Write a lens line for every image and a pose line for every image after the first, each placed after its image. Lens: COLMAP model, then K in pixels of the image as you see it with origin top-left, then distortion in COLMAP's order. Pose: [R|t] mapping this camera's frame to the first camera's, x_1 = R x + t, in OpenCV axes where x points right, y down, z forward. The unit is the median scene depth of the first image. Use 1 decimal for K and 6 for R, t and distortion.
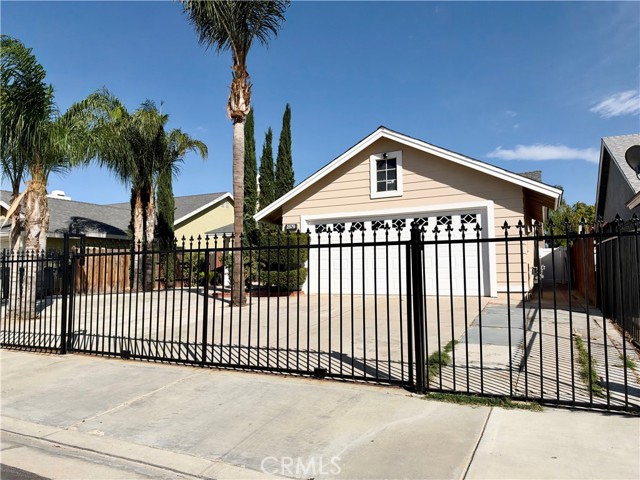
lens RADIAL K [[474.9, 0, 320.0], [0, 474.9, 240.0], [0, 0, 1]] dist [0.066163, -0.006563]
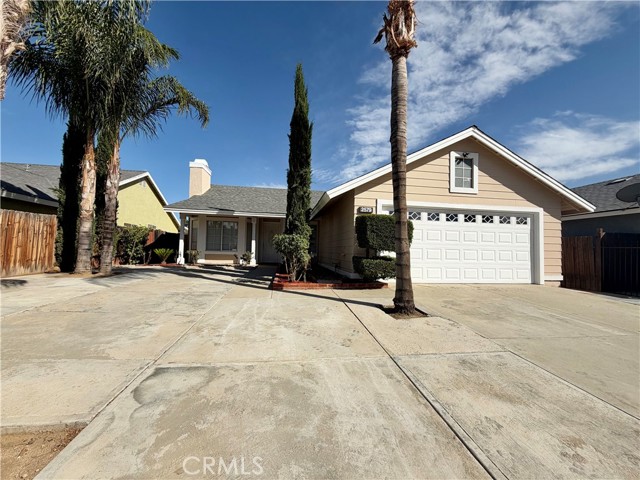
lens RADIAL K [[252.2, 0, 320.0], [0, 252.2, 240.0], [0, 0, 1]] dist [-0.002663, -0.000129]
pose [[0.820144, 0.051878, 0.569801, -0.450065], [-0.075975, 0.996936, 0.018588, 0.030468], [-0.567091, -0.058535, 0.821572, 0.709994]]
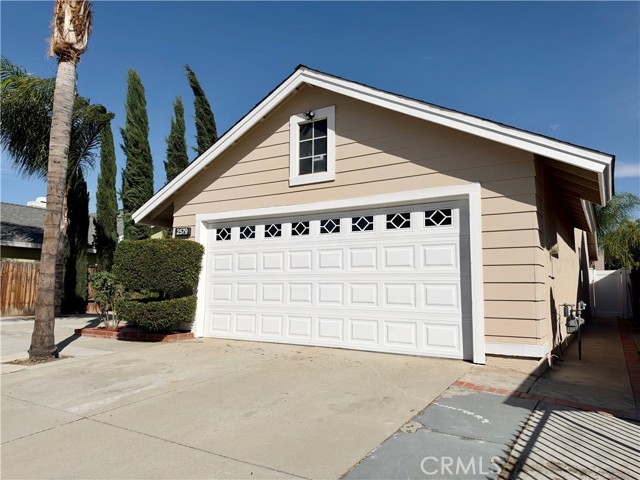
lens RADIAL K [[474.9, 0, 320.0], [0, 474.9, 240.0], [0, 0, 1]] dist [0.066163, -0.006563]
pose [[0.992581, 0.006100, -0.121436, 0.224898], [-0.008832, 0.999720, -0.021968, -0.004088], [0.121268, 0.022877, 0.992356, 0.400679]]
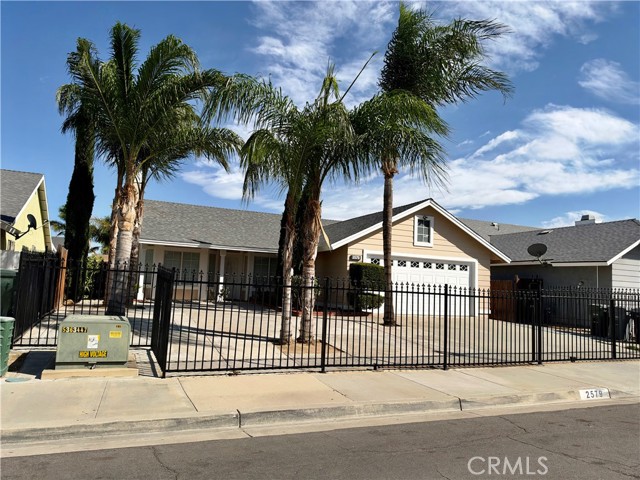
lens RADIAL K [[474.9, 0, 320.0], [0, 474.9, 240.0], [0, 0, 1]] dist [0.066163, -0.006563]
pose [[0.634620, 0.114784, 0.764252, -1.164928], [-0.109403, 0.992293, -0.058187, 0.008736], [-0.765041, -0.046684, 0.642287, 0.314838]]
